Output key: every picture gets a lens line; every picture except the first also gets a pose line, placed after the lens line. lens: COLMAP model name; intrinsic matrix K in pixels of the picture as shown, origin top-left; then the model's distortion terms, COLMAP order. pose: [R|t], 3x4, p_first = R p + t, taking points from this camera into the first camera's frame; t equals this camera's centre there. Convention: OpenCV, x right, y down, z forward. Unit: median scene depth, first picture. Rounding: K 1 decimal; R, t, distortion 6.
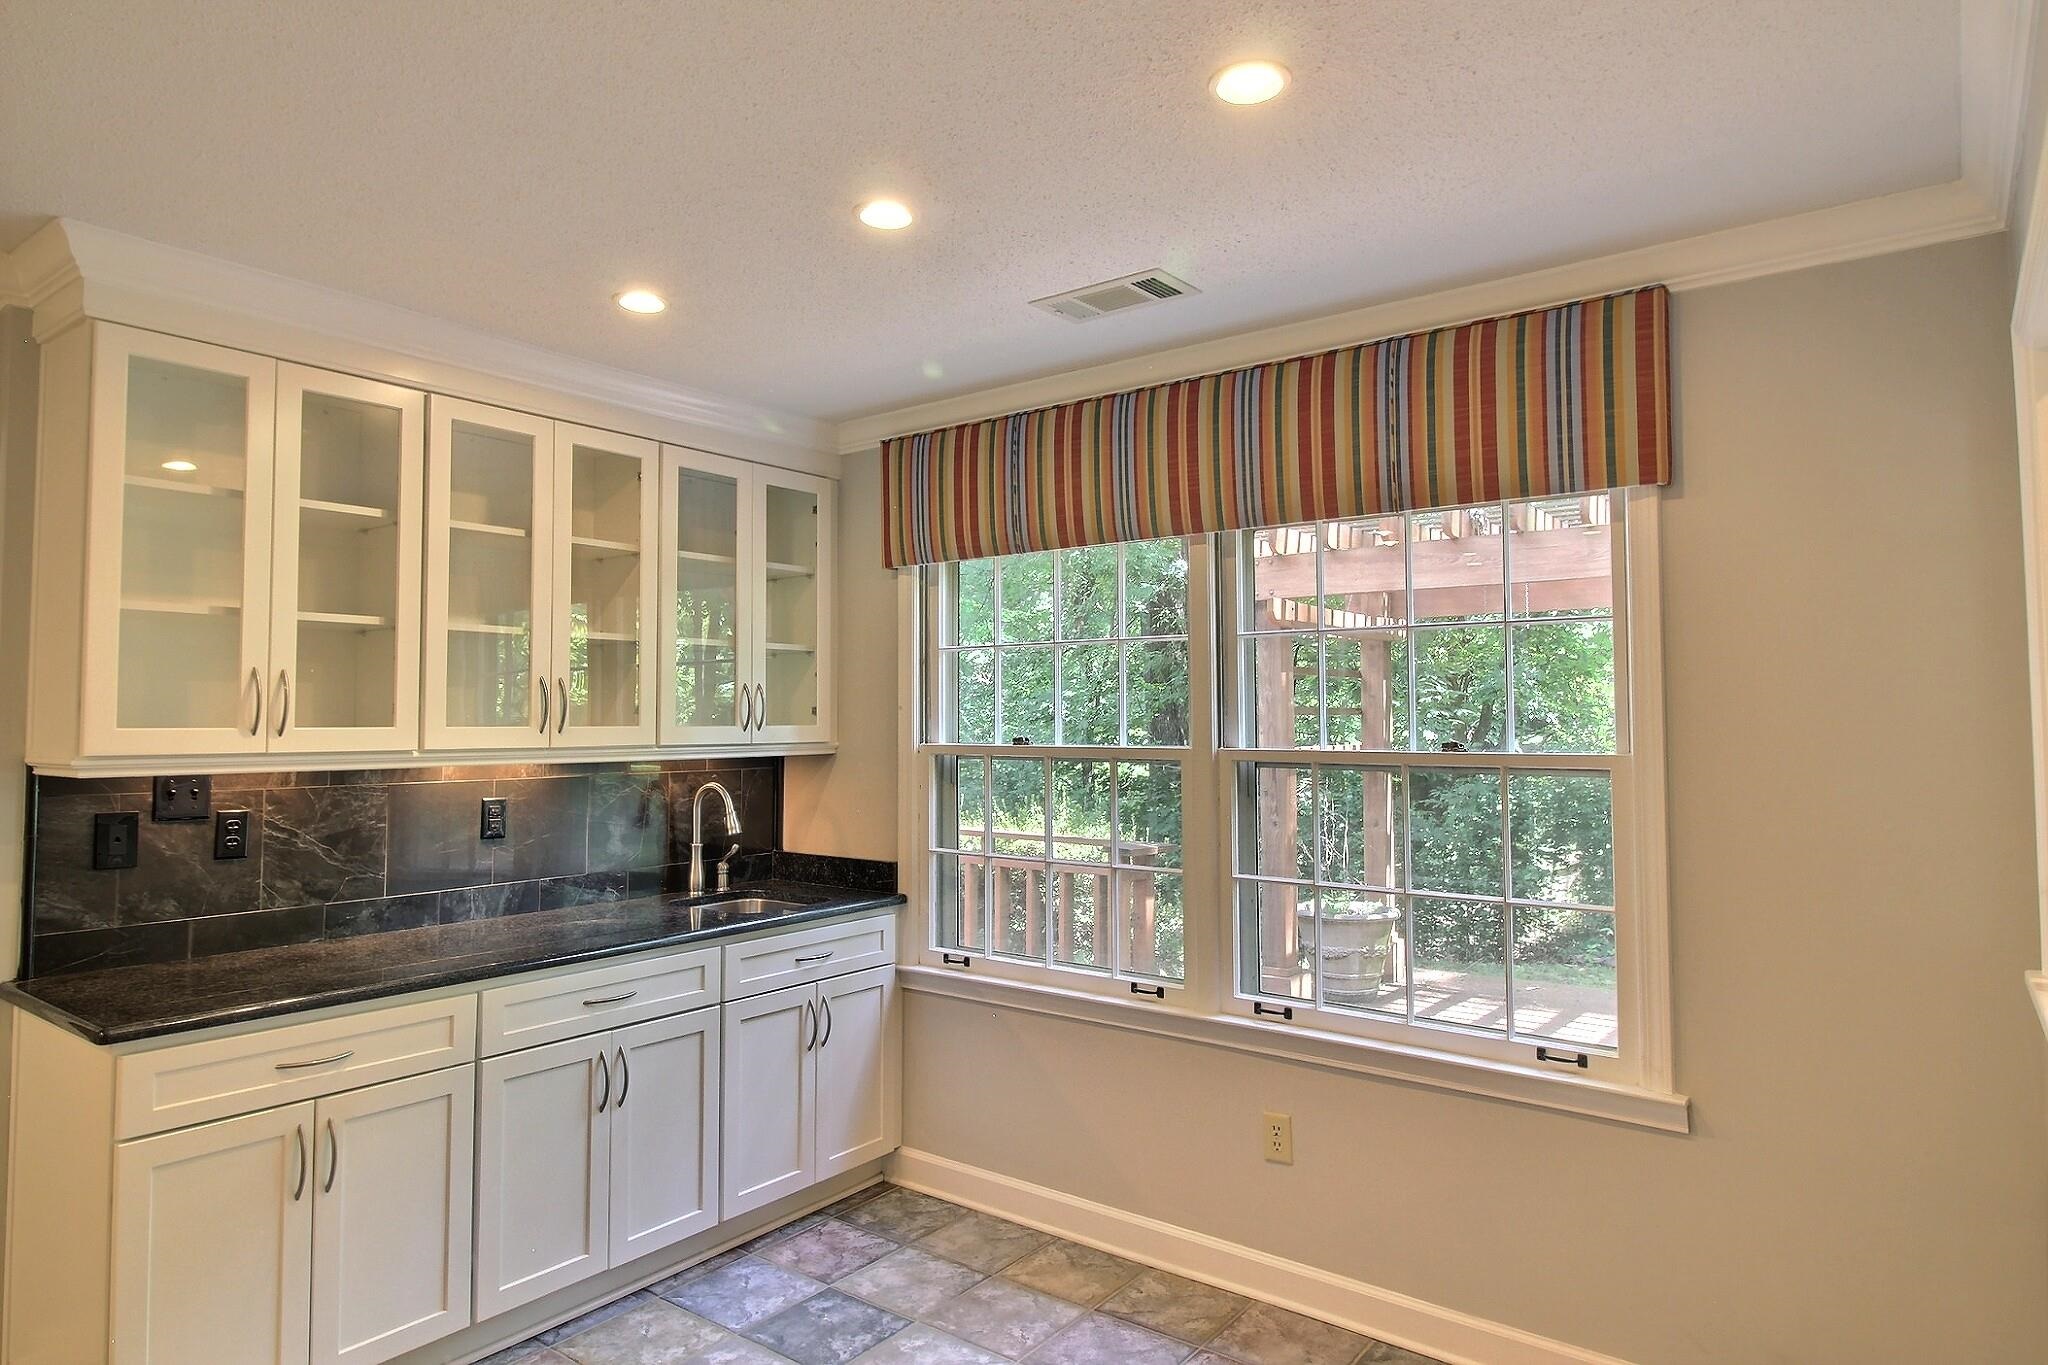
lens RADIAL K [[1211.8, 0, 1014.8], [0, 1211.8, 679.0], [0, 0, 1]] dist [0.003016, -0.006986]
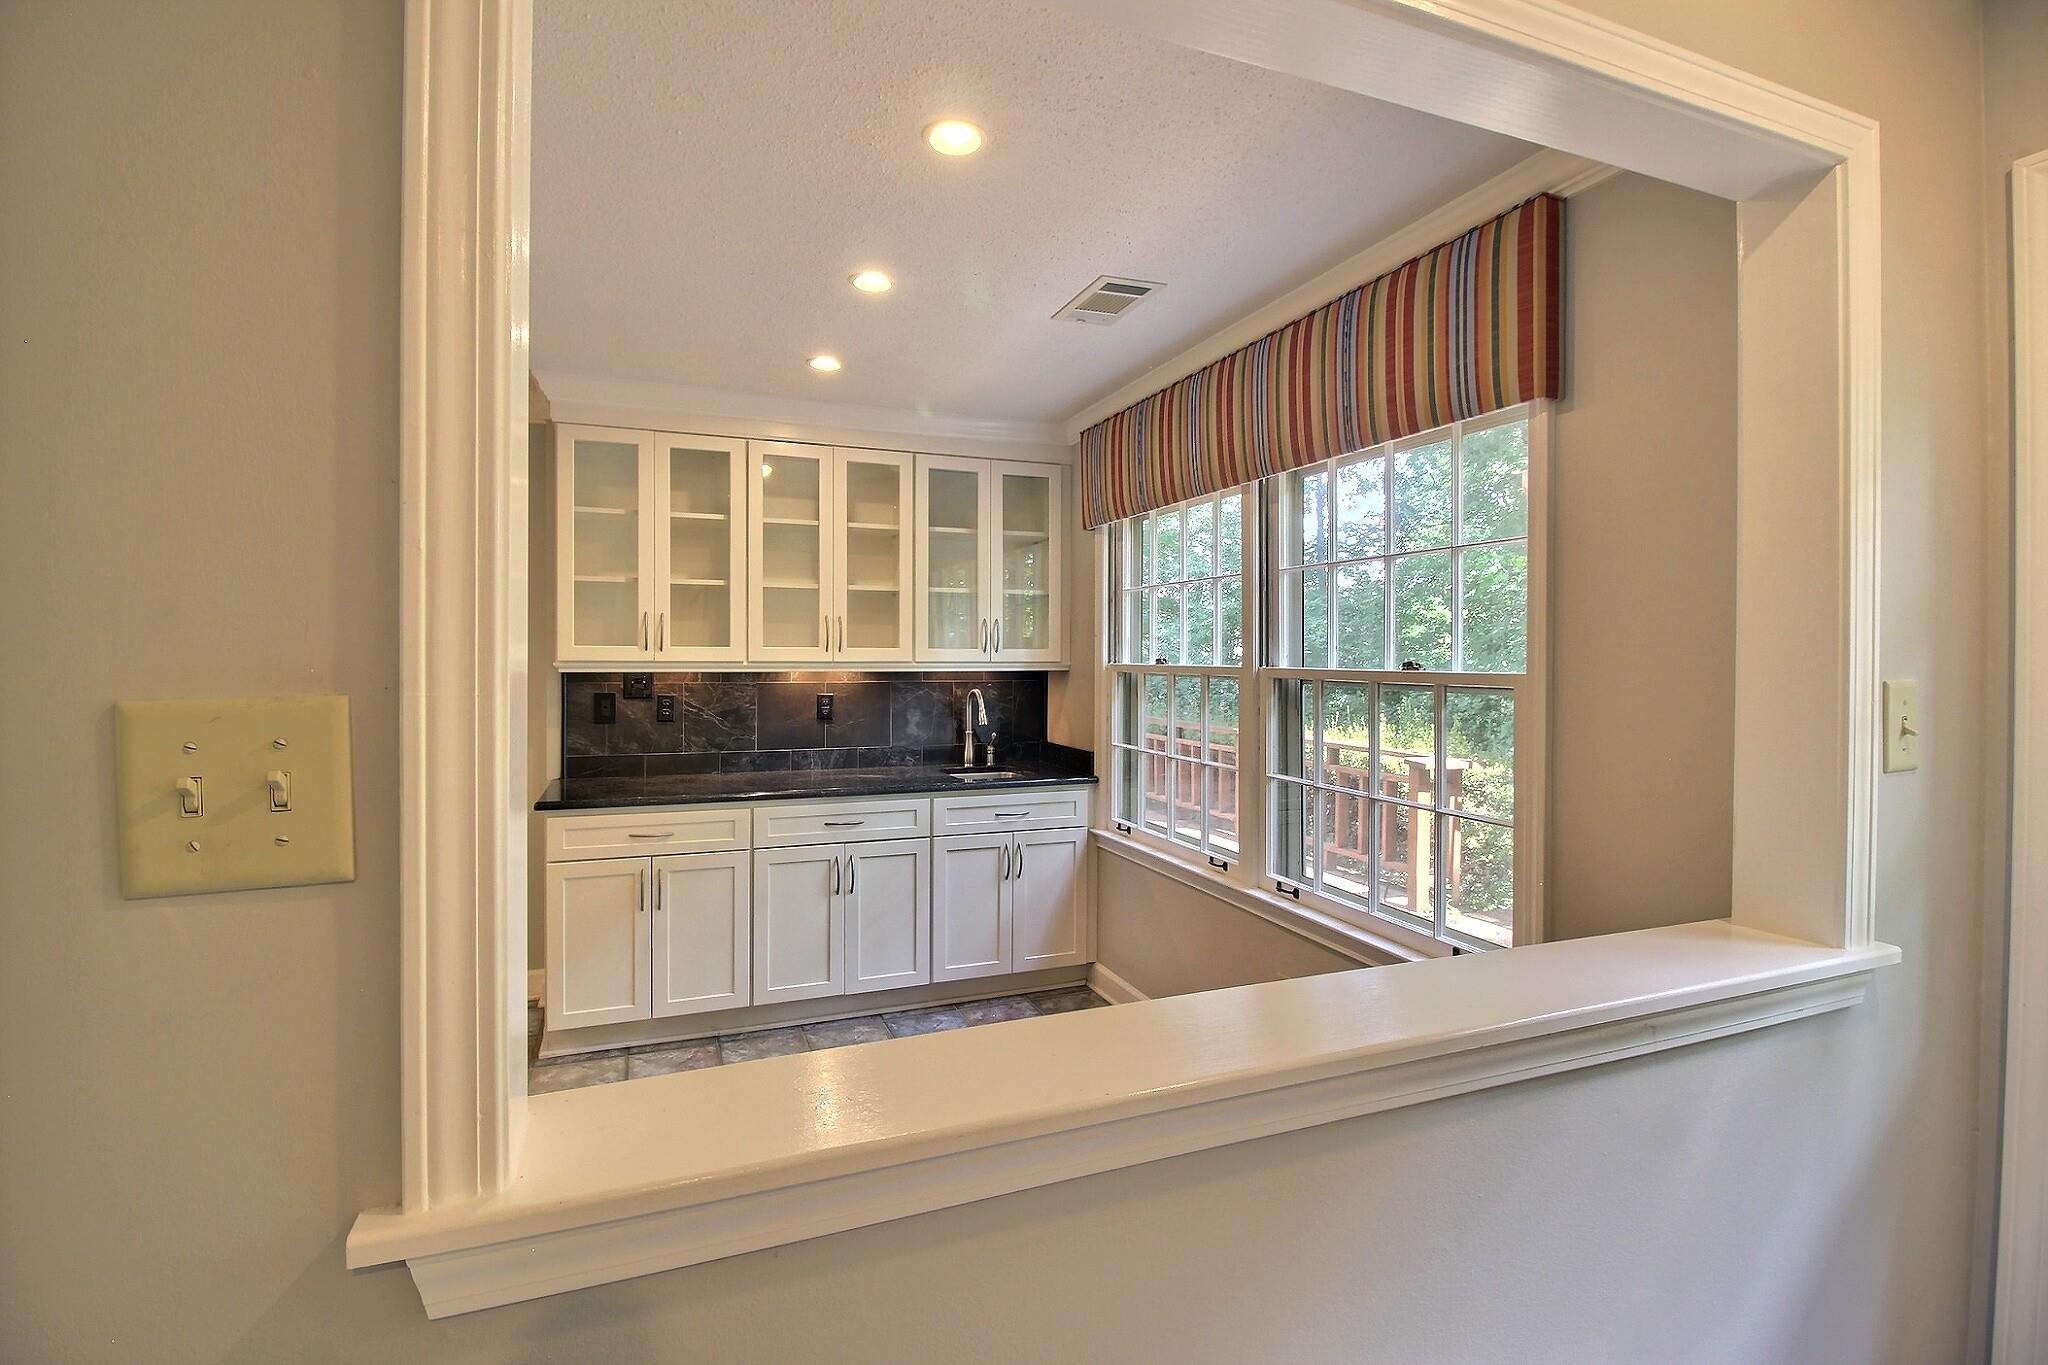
lens RADIAL K [[954.3, 0, 1032.3], [0, 954.3, 677.9], [0, 0, 1]] dist [-0.010449, -0.003517]
pose [[0.856772, 0.018087, -0.515379, 0.461071], [0.012023, 0.998413, 0.055025, 0.014109], [0.515556, -0.053341, 0.855194, 0.090404]]
